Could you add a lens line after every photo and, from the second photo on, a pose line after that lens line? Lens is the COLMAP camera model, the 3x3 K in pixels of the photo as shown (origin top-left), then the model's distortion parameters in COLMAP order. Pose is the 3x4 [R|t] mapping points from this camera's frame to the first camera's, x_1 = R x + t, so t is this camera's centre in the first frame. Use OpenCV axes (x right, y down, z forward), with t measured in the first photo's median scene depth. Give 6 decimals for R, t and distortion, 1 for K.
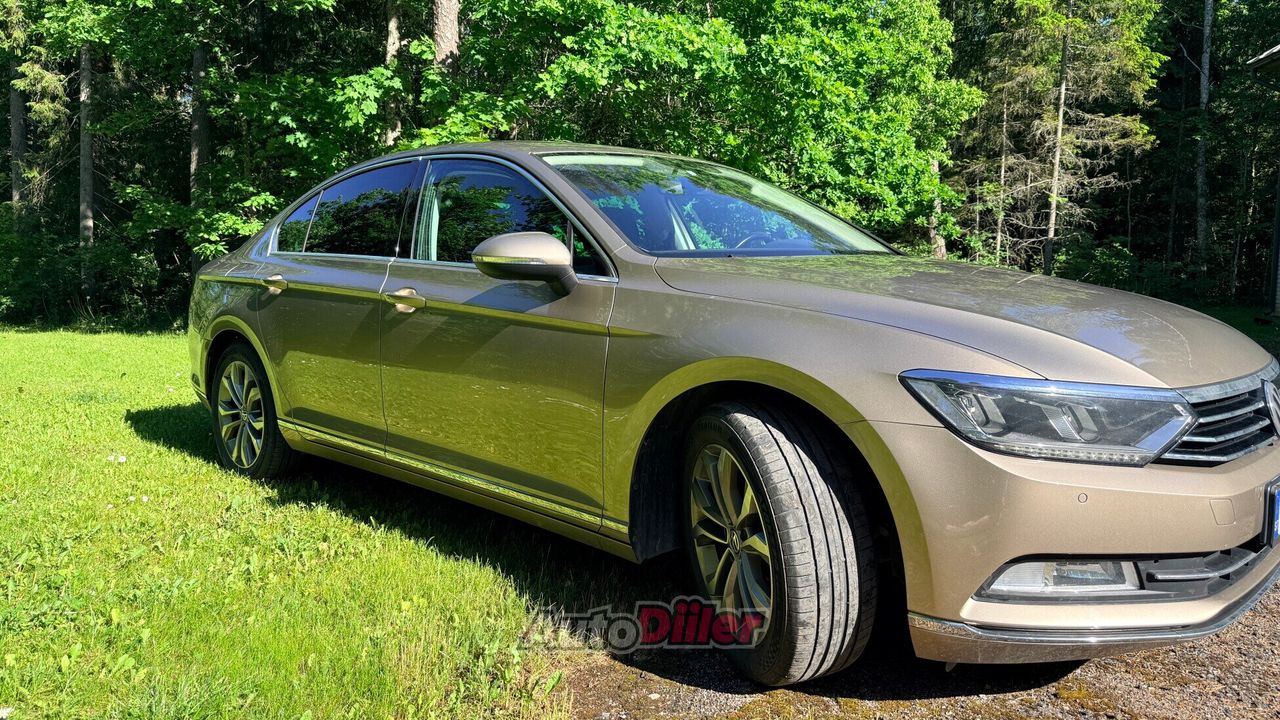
lens RADIAL K [[896.3, 0, 640.0], [0, 896.3, 360.0], [0, 0, 1]] dist [0.030122, -0.059547]
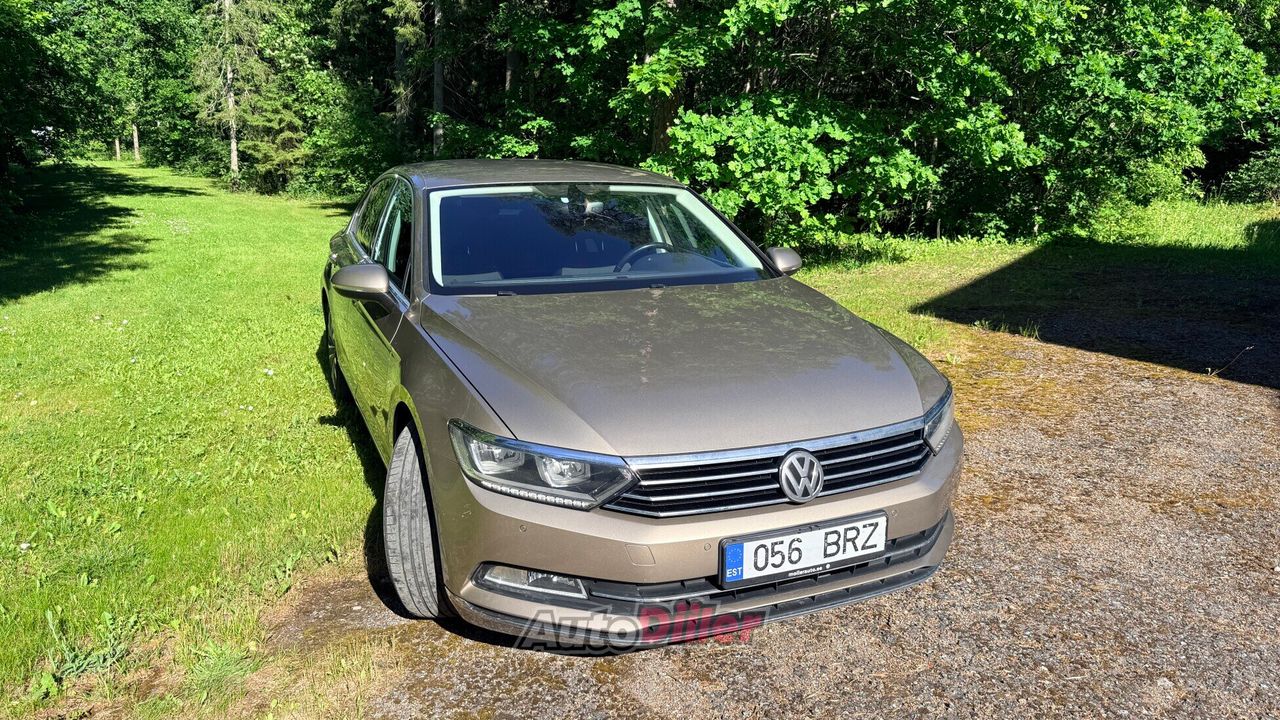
lens RADIAL K [[896.3, 0, 640.0], [0, 896.3, 360.0], [0, 0, 1]] dist [0.030122, -0.059547]
pose [[0.927436, 0.089410, -0.363137, 0.123302], [-0.045803, 0.990847, 0.126983, -0.030961], [0.371167, -0.101136, 0.923042, -0.018801]]
